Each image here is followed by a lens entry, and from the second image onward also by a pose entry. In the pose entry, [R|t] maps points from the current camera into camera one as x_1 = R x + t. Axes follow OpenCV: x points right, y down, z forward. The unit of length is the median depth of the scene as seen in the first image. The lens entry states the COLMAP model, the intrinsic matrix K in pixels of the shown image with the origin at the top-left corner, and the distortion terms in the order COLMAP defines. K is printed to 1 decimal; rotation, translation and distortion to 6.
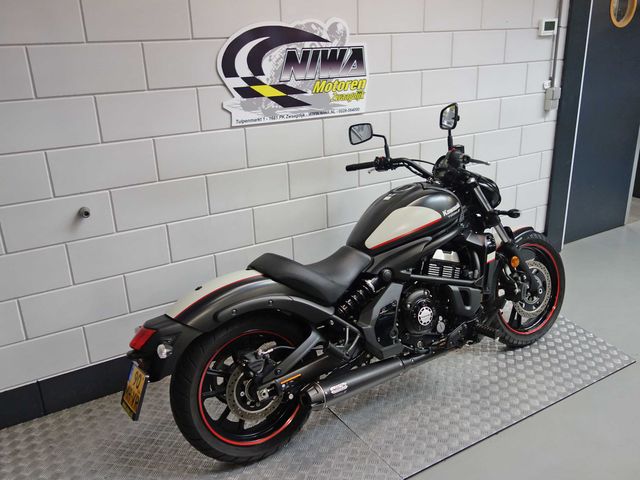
lens RADIAL K [[560.6, 0, 320.0], [0, 560.6, 240.0], [0, 0, 1]] dist [-0.006494, -0.003481]
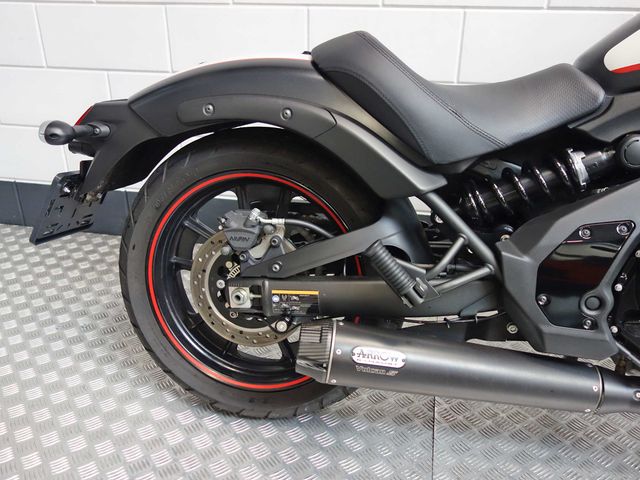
lens RADIAL K [[560.6, 0, 320.0], [0, 560.6, 240.0], [0, 0, 1]] dist [-0.006494, -0.003481]
pose [[0.733334, 0.328385, -0.595302, 0.214223], [-0.255456, 0.944544, 0.206349, 0.098773], [0.630051, 0.000751, 0.776554, 0.613203]]
